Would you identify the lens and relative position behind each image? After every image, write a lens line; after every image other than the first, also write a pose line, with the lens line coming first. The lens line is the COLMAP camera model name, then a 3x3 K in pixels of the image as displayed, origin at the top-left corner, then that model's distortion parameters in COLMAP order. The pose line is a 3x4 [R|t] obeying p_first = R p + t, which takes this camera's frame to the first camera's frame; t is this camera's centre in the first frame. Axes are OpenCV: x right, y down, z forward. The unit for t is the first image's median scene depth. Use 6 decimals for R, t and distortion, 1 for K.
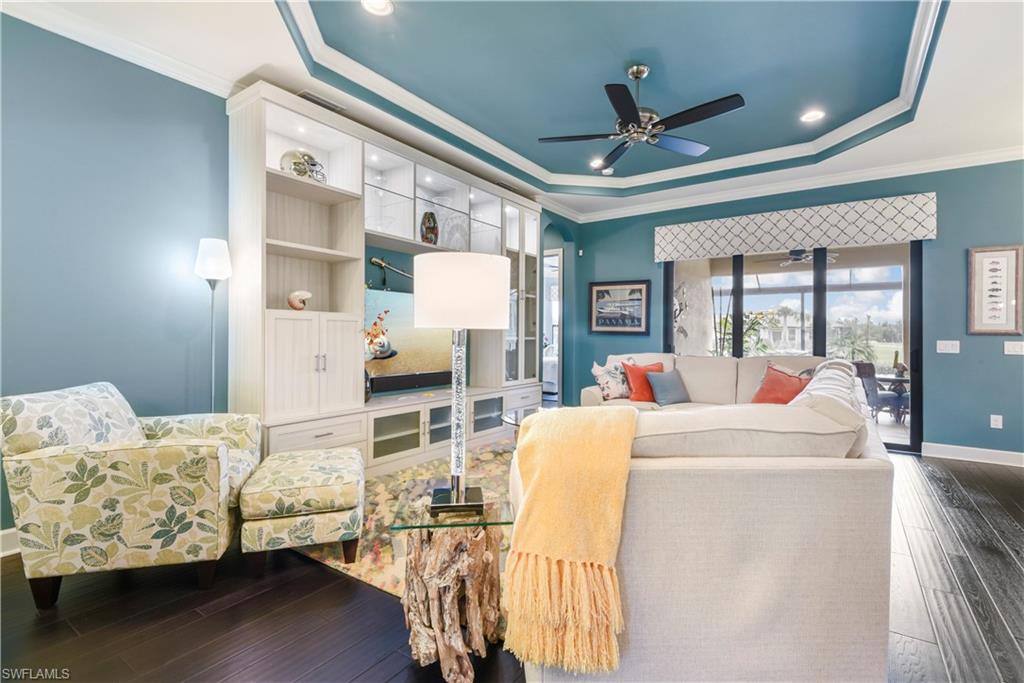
lens RADIAL K [[478.4, 0, 511.4], [0, 478.4, 336.9], [0, 0, 1]] dist [0.005233, 0.000111]
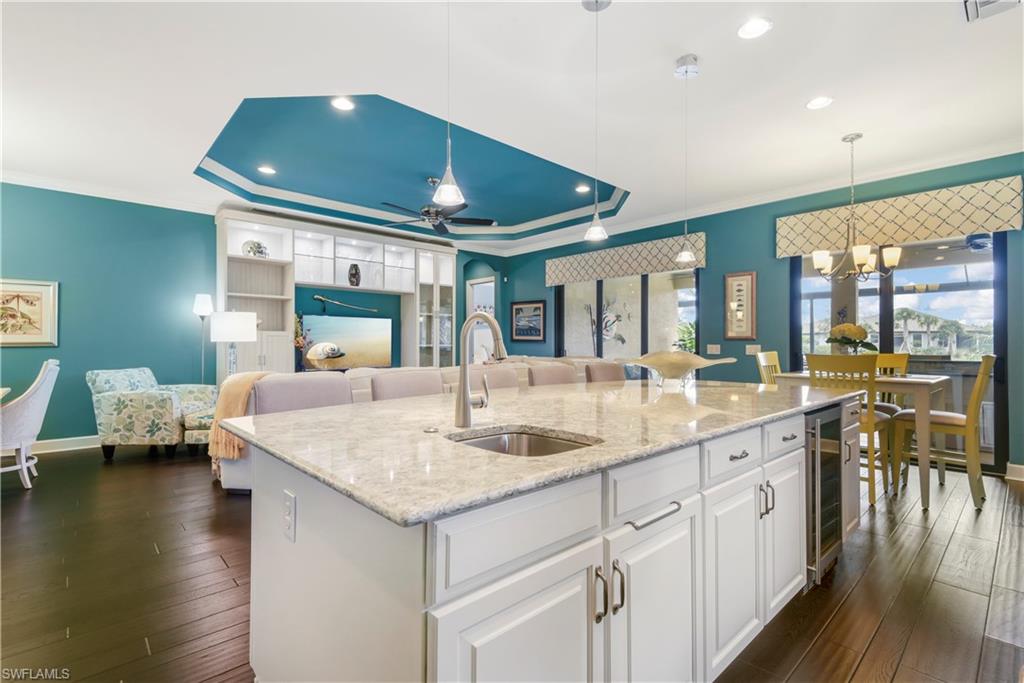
lens RADIAL K [[476.7, 0, 510.3], [0, 476.7, 341.9], [0, 0, 1]] dist [0.034298, -0.022653]
pose [[0.976639, -0.009483, -0.214678, 0.660788], [0.008126, 0.999941, -0.007201, 0.004971], [0.214734, 0.005288, 0.976658, -0.404203]]
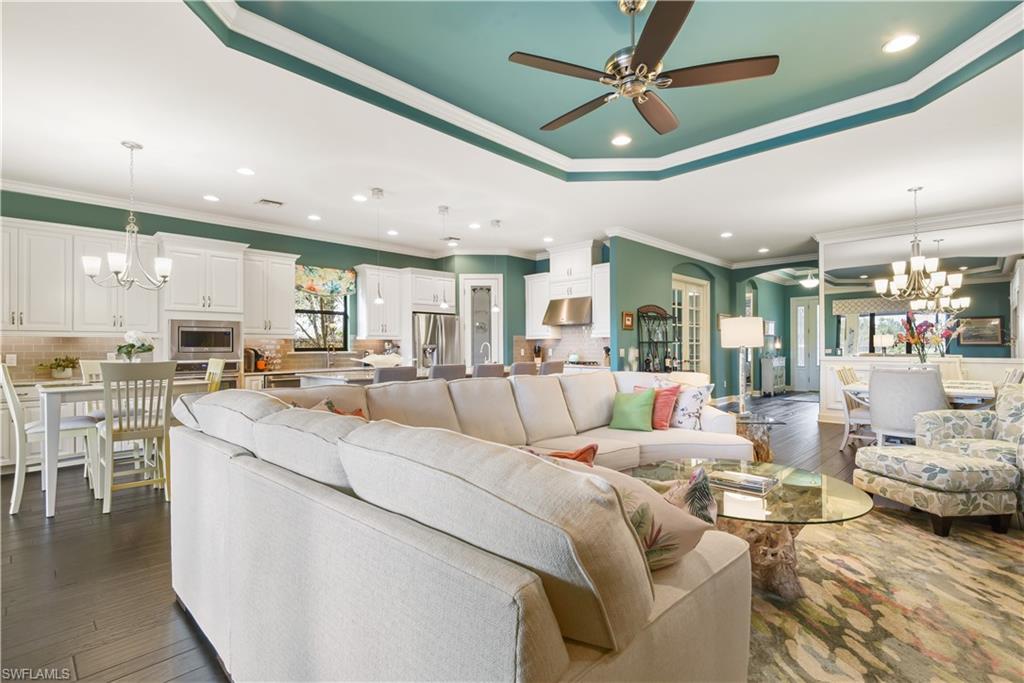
lens RADIAL K [[479.8, 0, 511.0], [0, 479.8, 344.3], [0, 0, 1]] dist [0.037398, -0.000075]
pose [[-0.983940, -0.000569, 0.178499, 0.233300], [-0.001754, 0.999977, -0.006478, -0.000059], [-0.178492, -0.006687, -0.983919, 1.376765]]
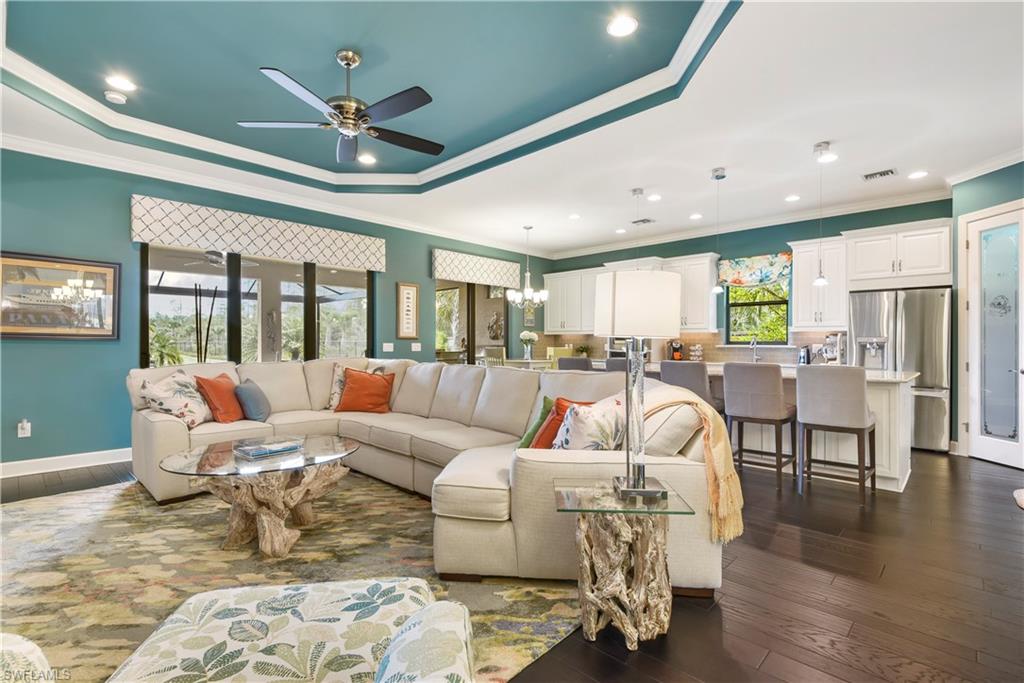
lens RADIAL K [[475.3, 0, 510.7], [0, 475.3, 338.4], [0, 0, 1]] dist [0.034234, -0.011488]
pose [[0.153966, -0.001287, 0.988075, -0.479050], [-0.000549, 0.999999, 0.001388, -0.009167], [-0.988076, -0.000756, 0.153965, 0.418948]]
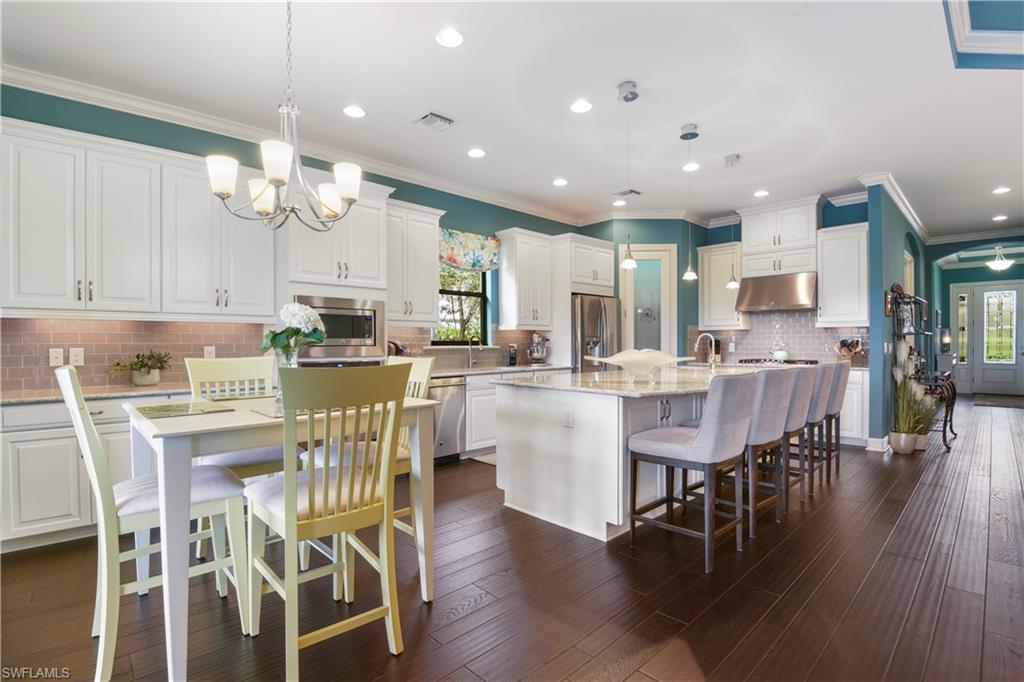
lens RADIAL K [[476.7, 0, 510.3], [0, 476.7, 341.4], [0, 0, 1]] dist [0.034298, -0.022653]
pose [[-0.980734, -0.003823, 0.195312, 0.798182], [-0.004662, 0.999982, -0.003836, 0.008107], [-0.195294, -0.004673, -0.980734, 1.029955]]
